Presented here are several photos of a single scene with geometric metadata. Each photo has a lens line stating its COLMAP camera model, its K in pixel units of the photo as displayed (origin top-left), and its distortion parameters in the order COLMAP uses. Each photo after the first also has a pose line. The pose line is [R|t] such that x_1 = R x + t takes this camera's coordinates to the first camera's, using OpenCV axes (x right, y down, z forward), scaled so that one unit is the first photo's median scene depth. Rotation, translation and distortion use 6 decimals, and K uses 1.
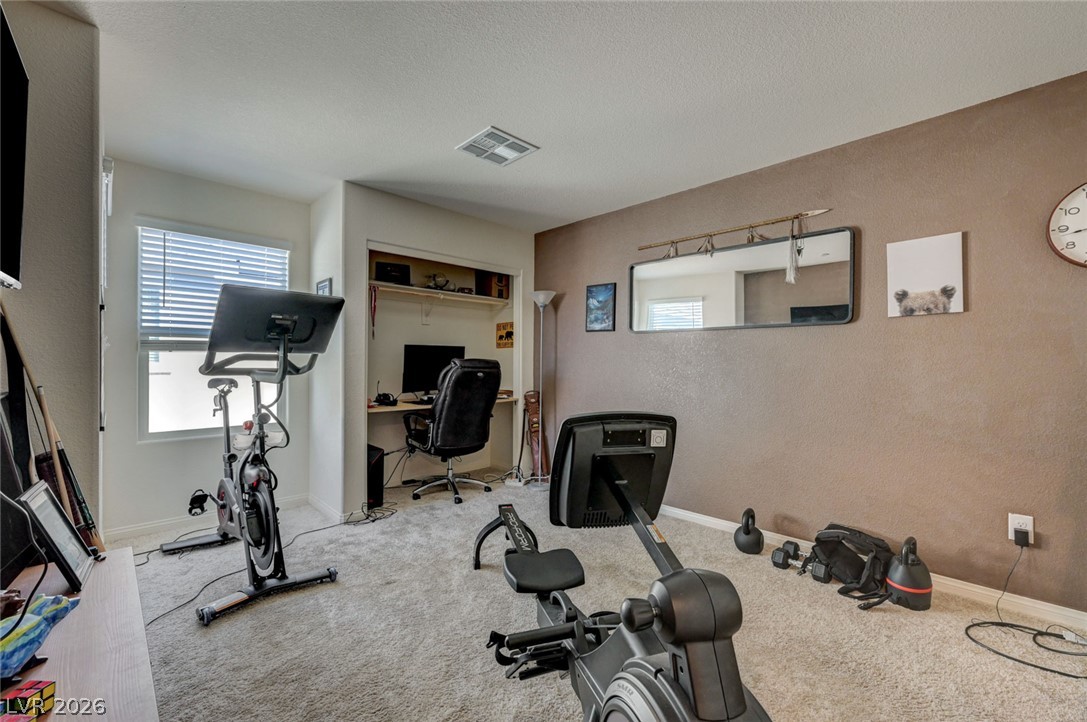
lens RADIAL K [[463.5, 0, 548.3], [0, 463.5, 361.4], [0, 0, 1]] dist [0.000272, 0.000014]
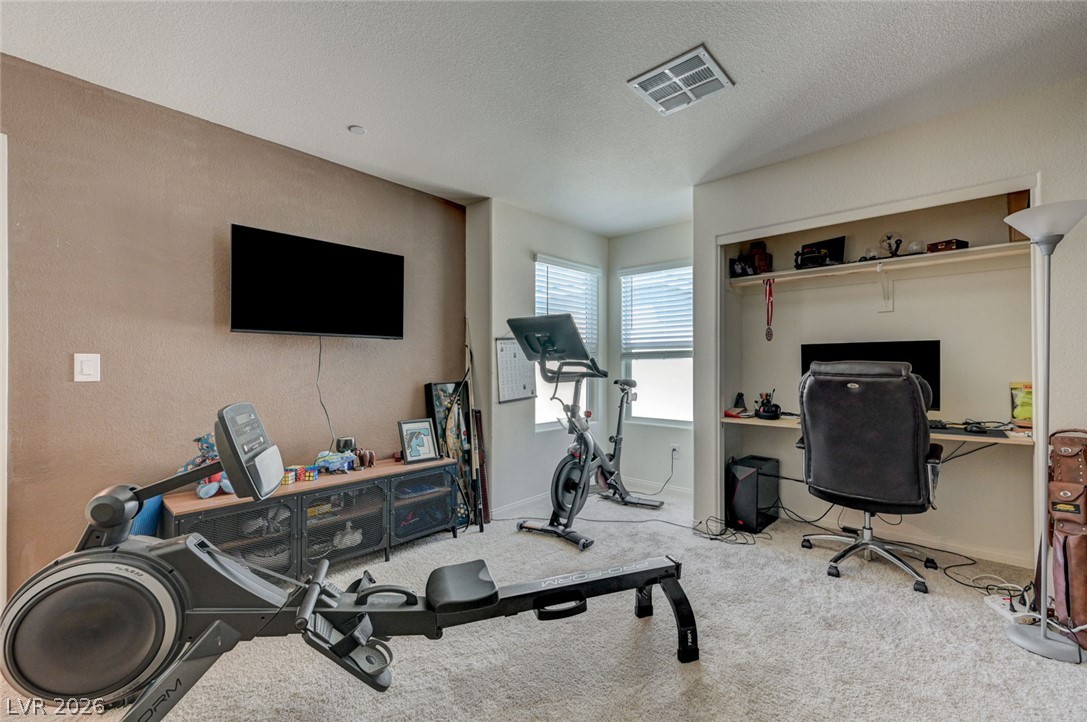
lens RADIAL K [[463.5, 0, 548.0], [0, 463.5, 364.2], [0, 0, 1]] dist [0.000272, 0.000014]
pose [[0.023148, -0.008236, -0.999698, 0.532968], [0.004505, 0.999957, -0.008134, 0.001546], [0.999722, -0.004315, 0.023184, 0.641143]]
